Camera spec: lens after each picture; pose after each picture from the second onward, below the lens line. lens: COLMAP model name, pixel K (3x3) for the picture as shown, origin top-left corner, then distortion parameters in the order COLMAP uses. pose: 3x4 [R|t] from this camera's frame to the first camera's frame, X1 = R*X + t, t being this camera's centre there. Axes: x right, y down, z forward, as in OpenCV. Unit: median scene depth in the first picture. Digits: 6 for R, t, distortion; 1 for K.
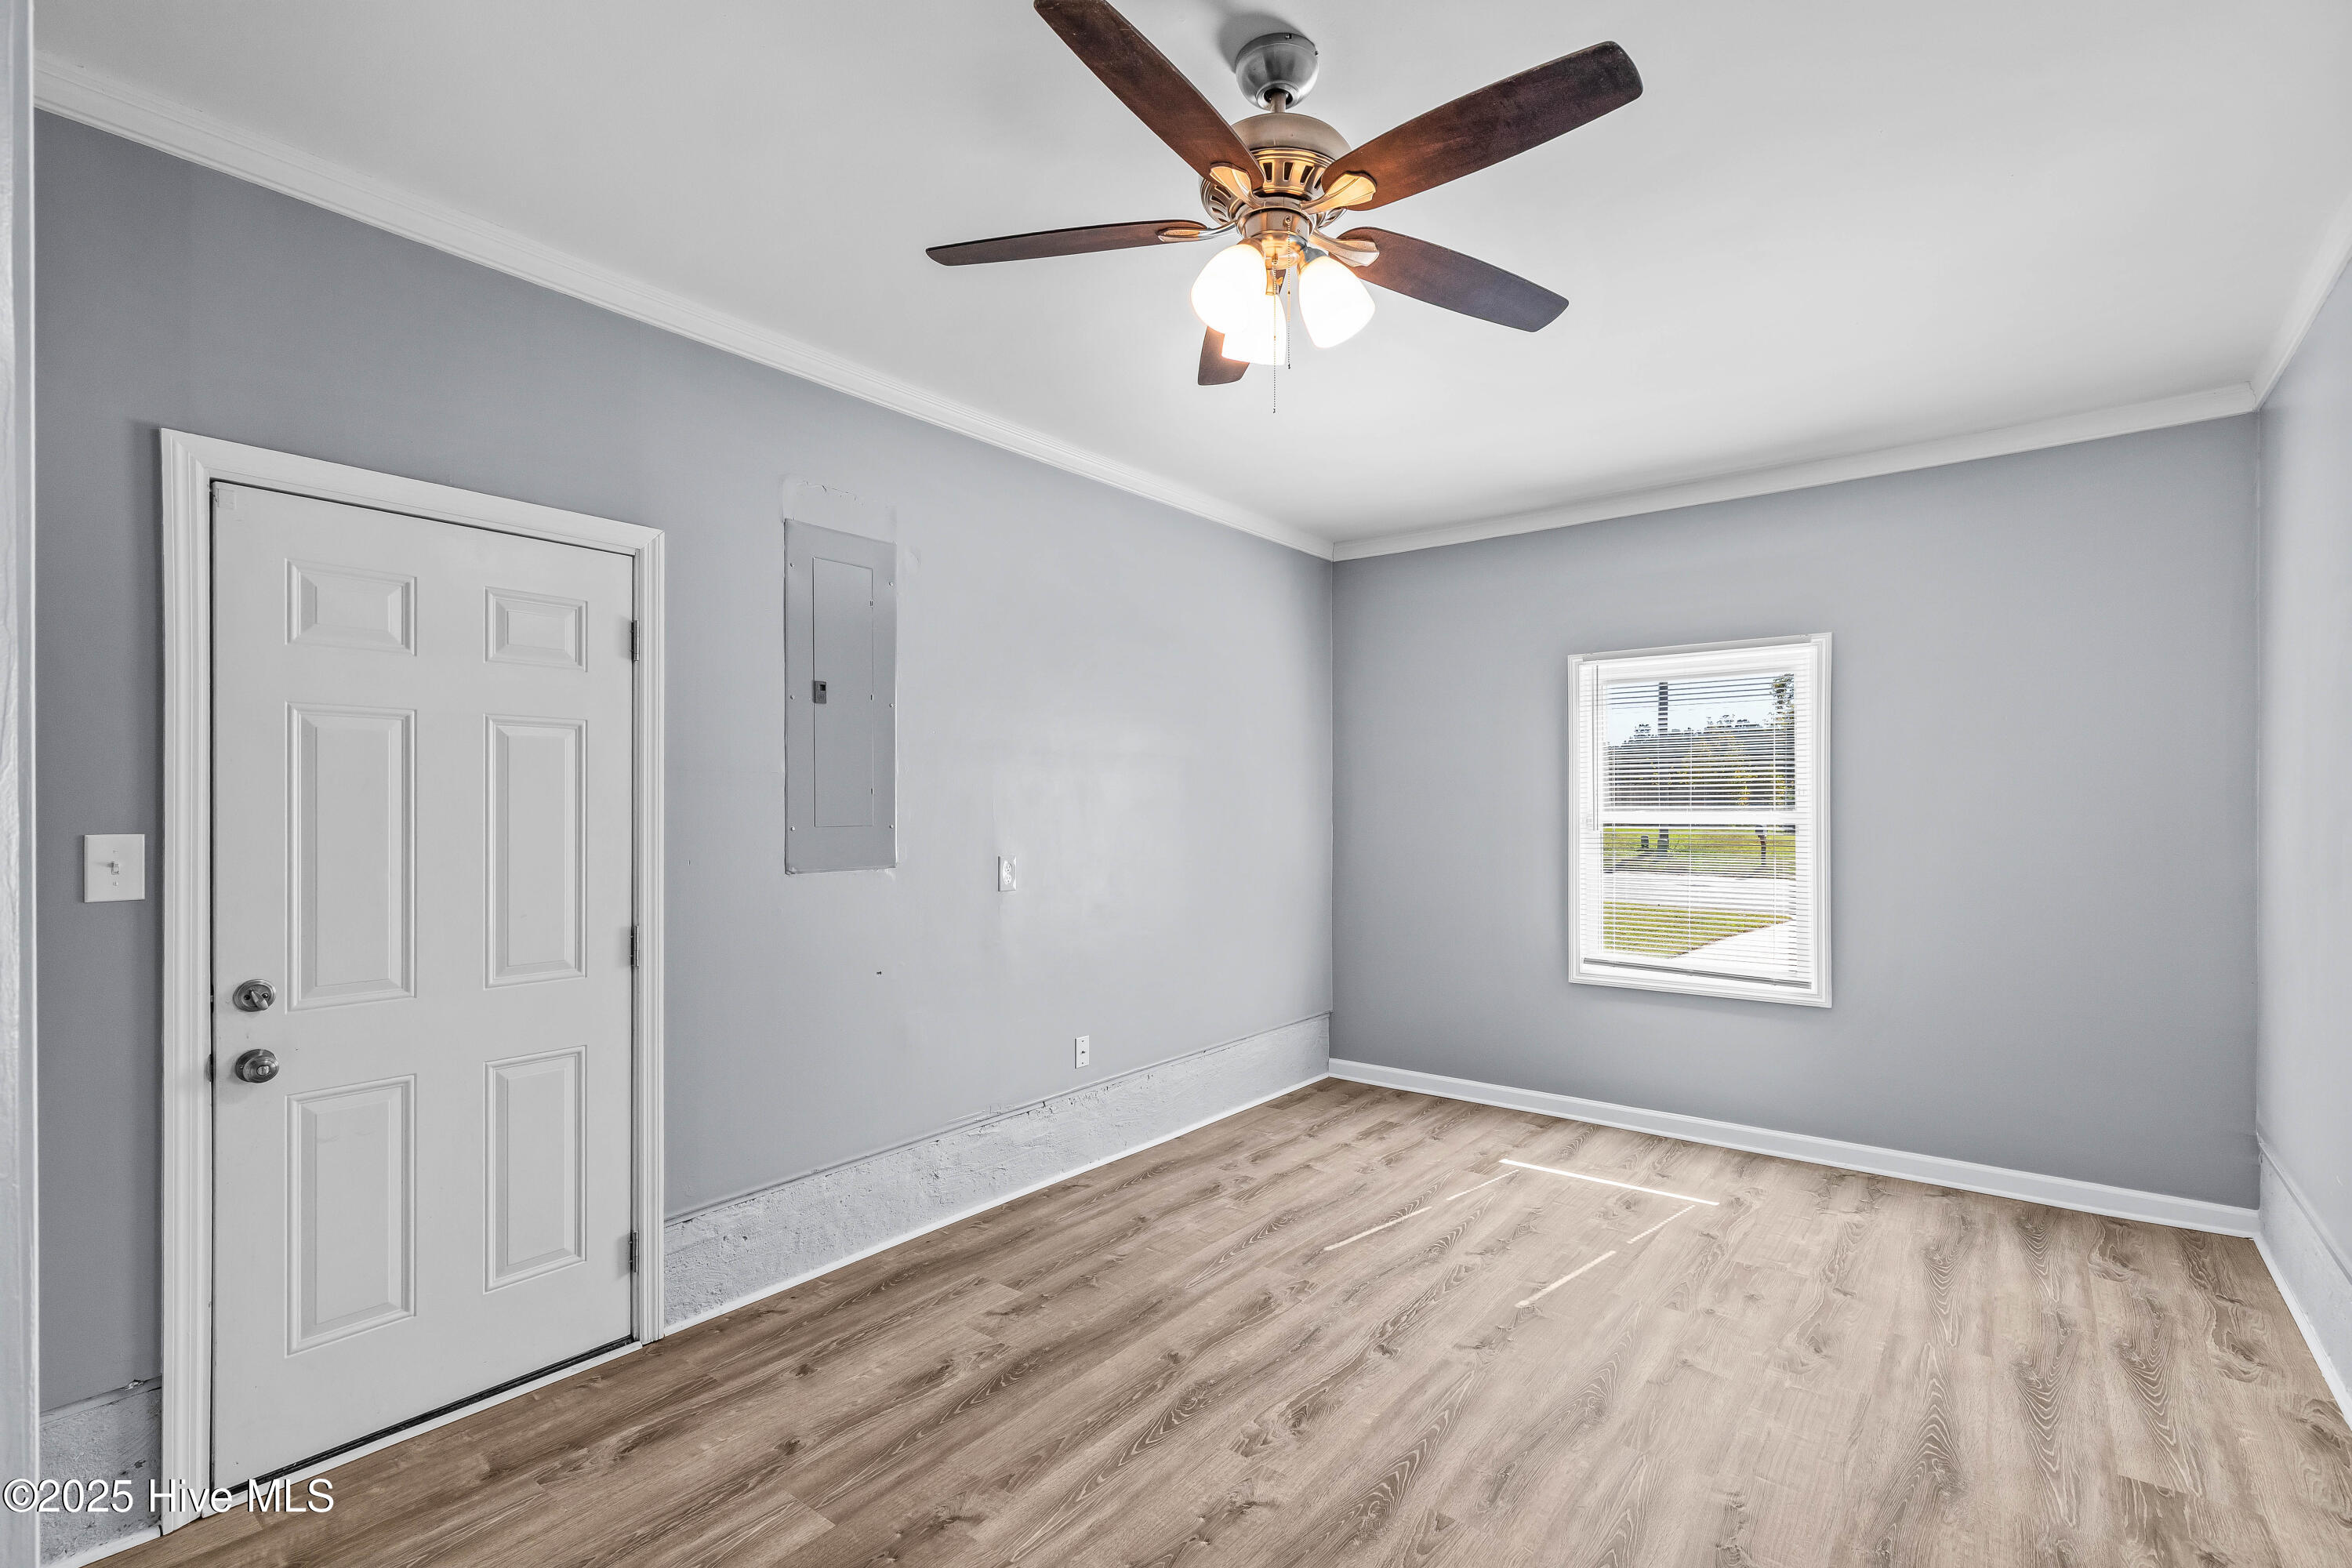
lens RADIAL K [[1049.8, 0, 1197.5], [0, 1049.8, 767.6], [0, 0, 1]] dist [0.004839, 0.000178]
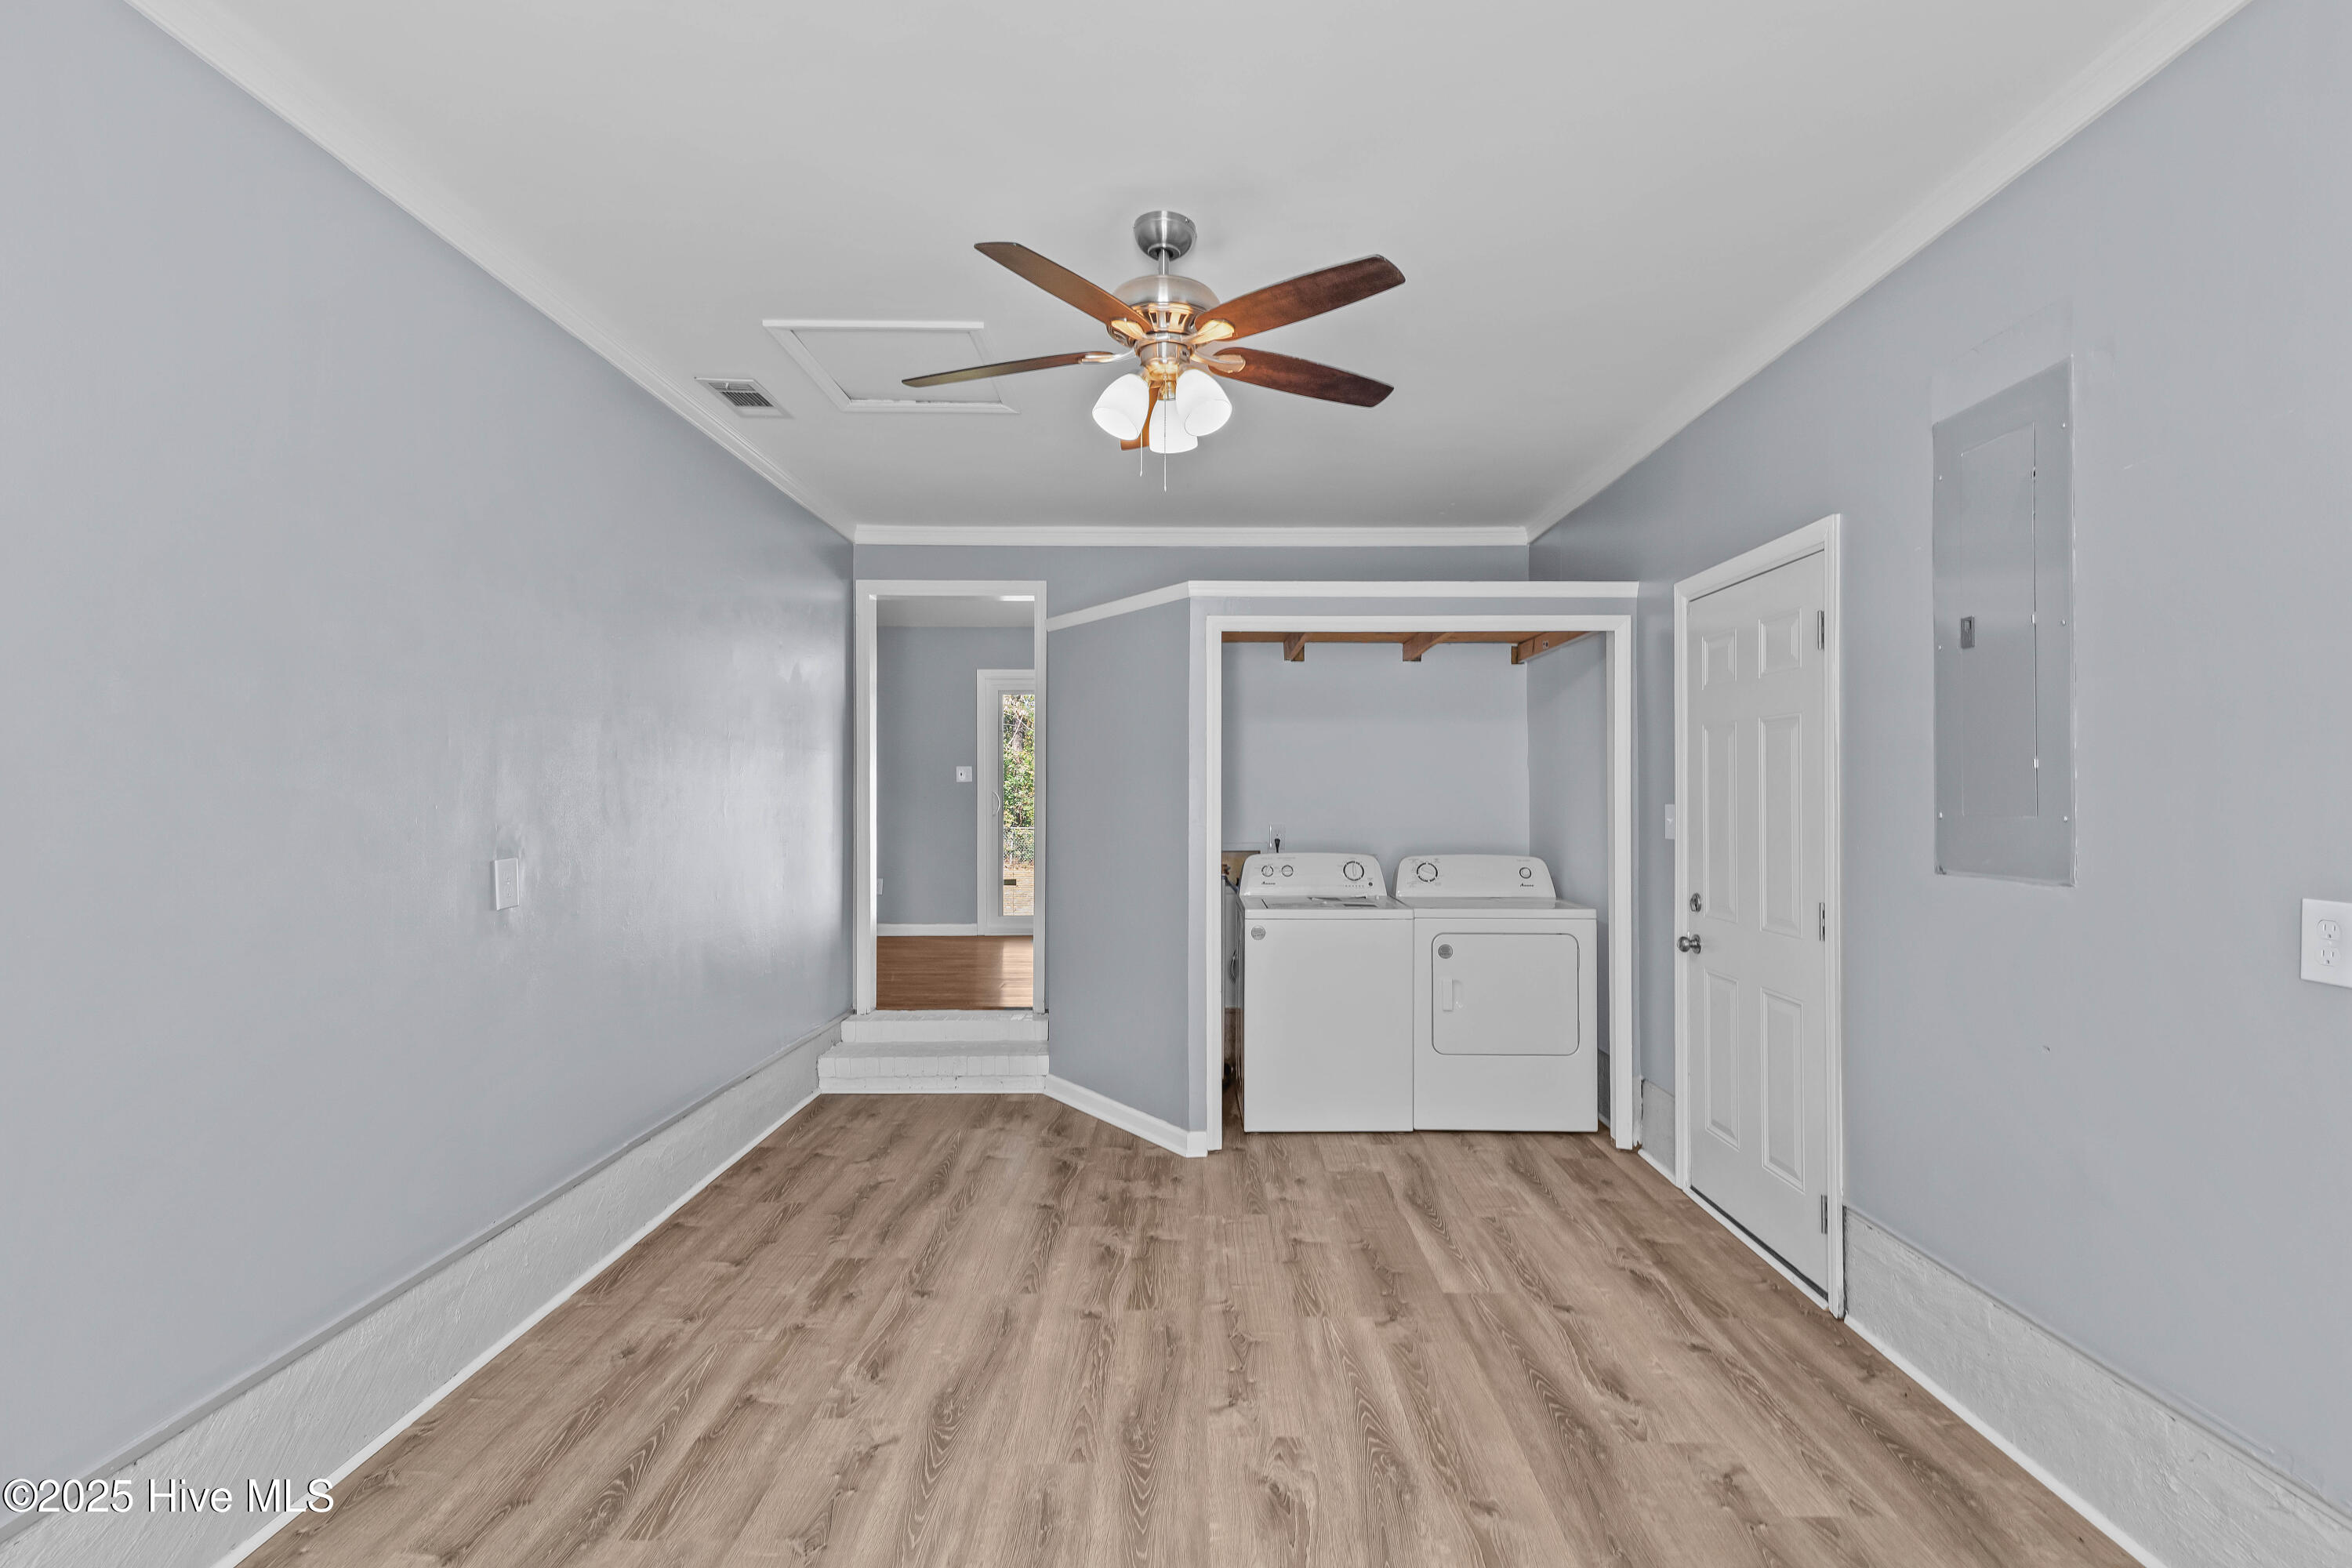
lens RADIAL K [[1049.8, 0, 1199.6], [0, 1049.8, 782.5], [0, 0, 1]] dist [0.004839, 0.000178]
pose [[-0.785125, -0.005143, -0.619316, 0.704725], [0.025201, 0.998872, -0.040243, 0.069323], [0.618825, -0.047203, -0.784109, 1.711484]]
